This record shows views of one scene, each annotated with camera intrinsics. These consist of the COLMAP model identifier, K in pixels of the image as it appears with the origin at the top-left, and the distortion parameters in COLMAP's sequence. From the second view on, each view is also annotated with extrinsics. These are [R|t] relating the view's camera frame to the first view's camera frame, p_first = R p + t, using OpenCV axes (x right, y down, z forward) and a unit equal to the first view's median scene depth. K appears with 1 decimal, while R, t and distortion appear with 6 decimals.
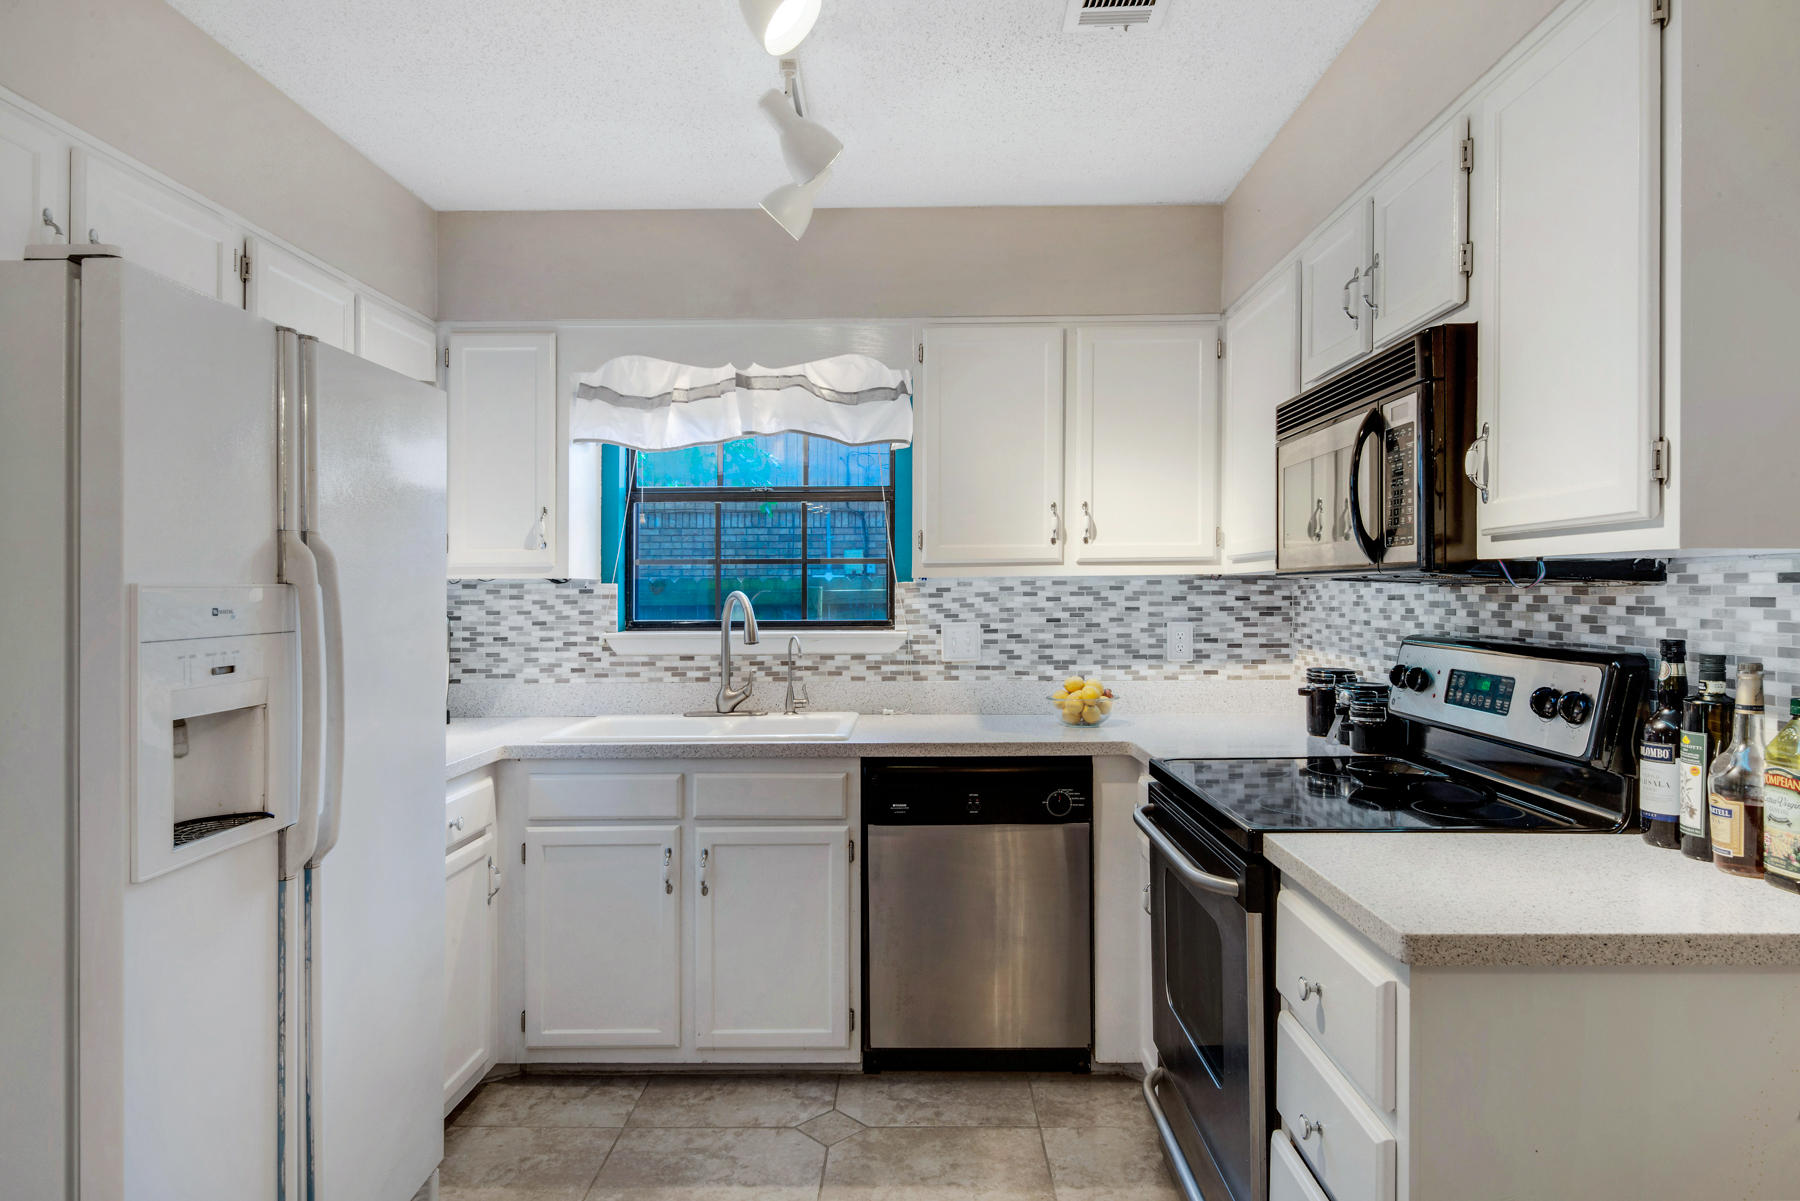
lens RADIAL K [[1073.5, 0, 908.4], [0, 1073.5, 601.4], [0, 0, 1]] dist [0.049221, -0.044131]
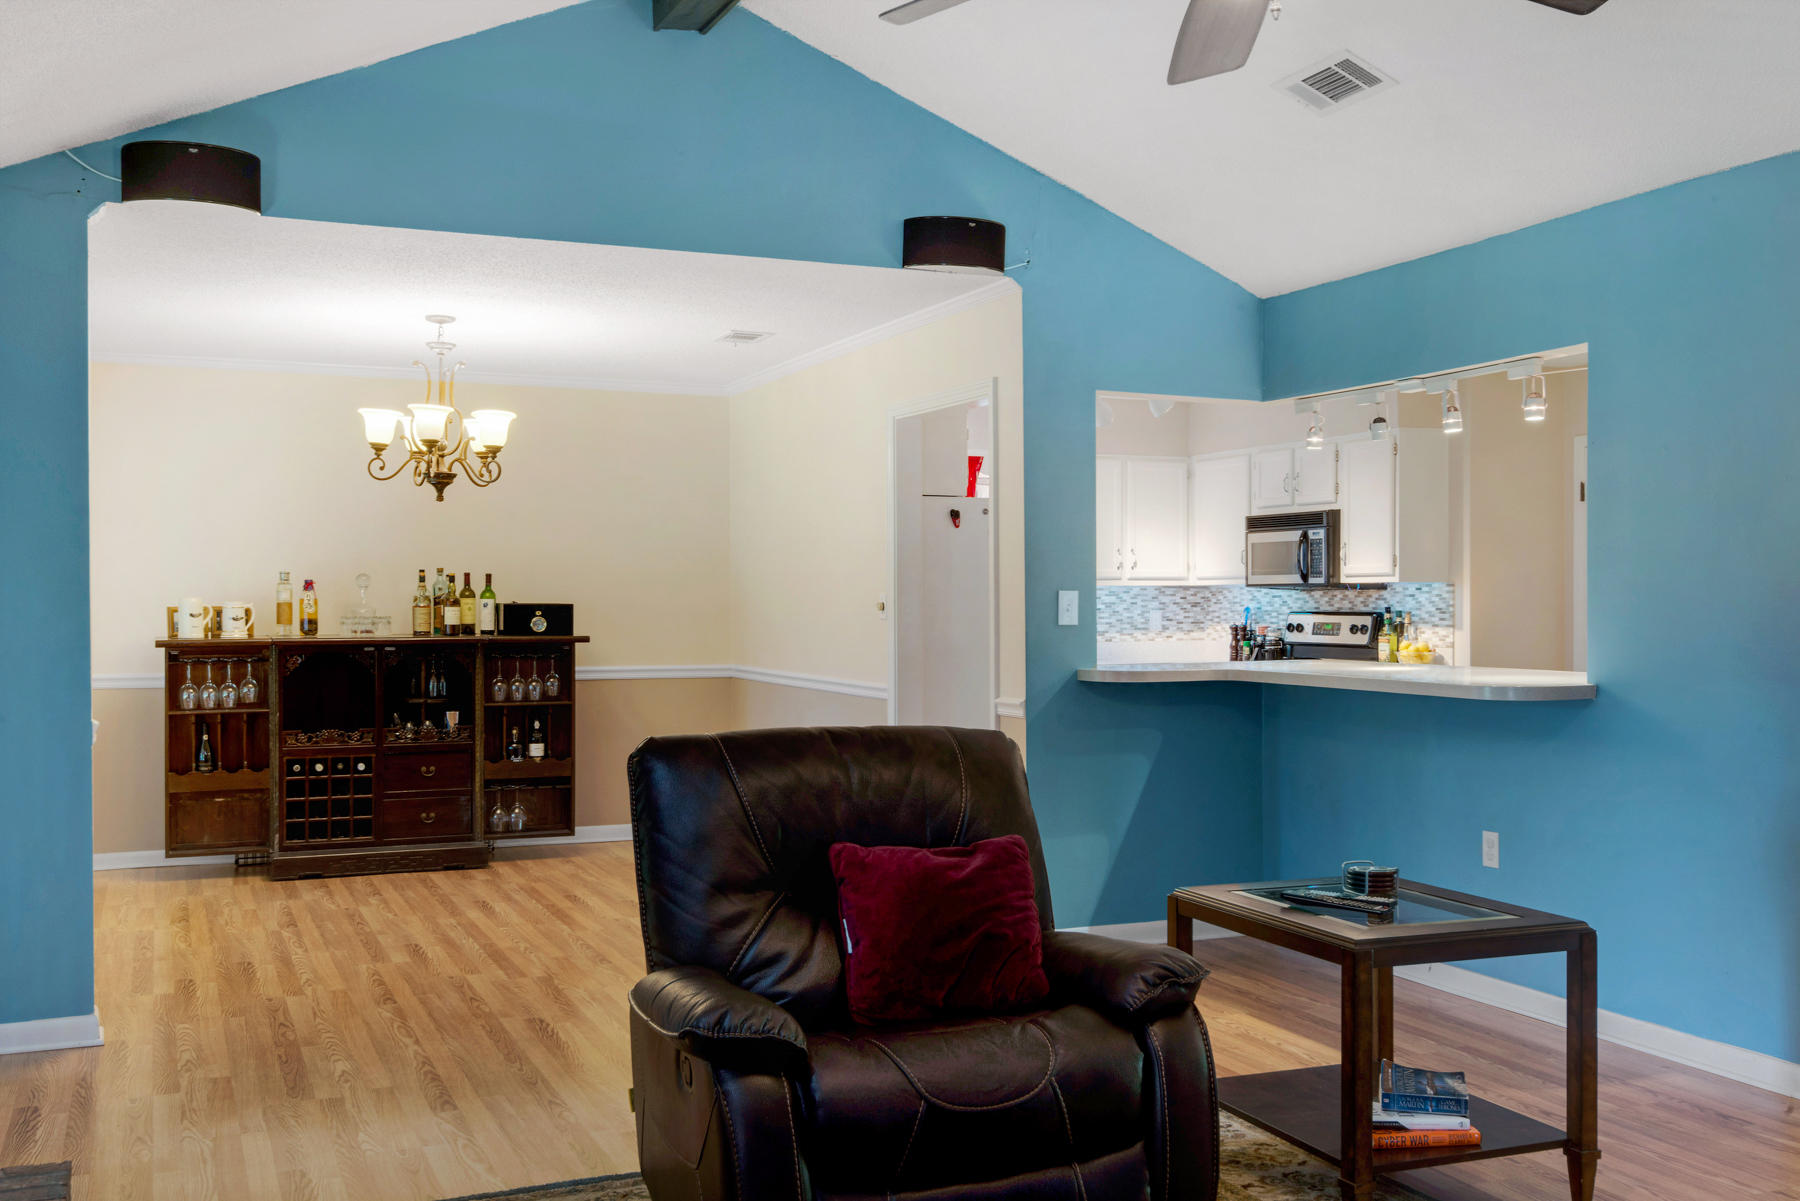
lens RADIAL K [[1760.6, 0, 908.6], [0, 1760.6, 606.4], [0, 0, 1]] dist [0.030450, -0.016648]
pose [[0.911099, 0.001428, 0.412186, -1.533338], [0.002058, 0.999966, -0.008012, 0.039098], [-0.412183, 0.008148, 0.911065, -1.773883]]
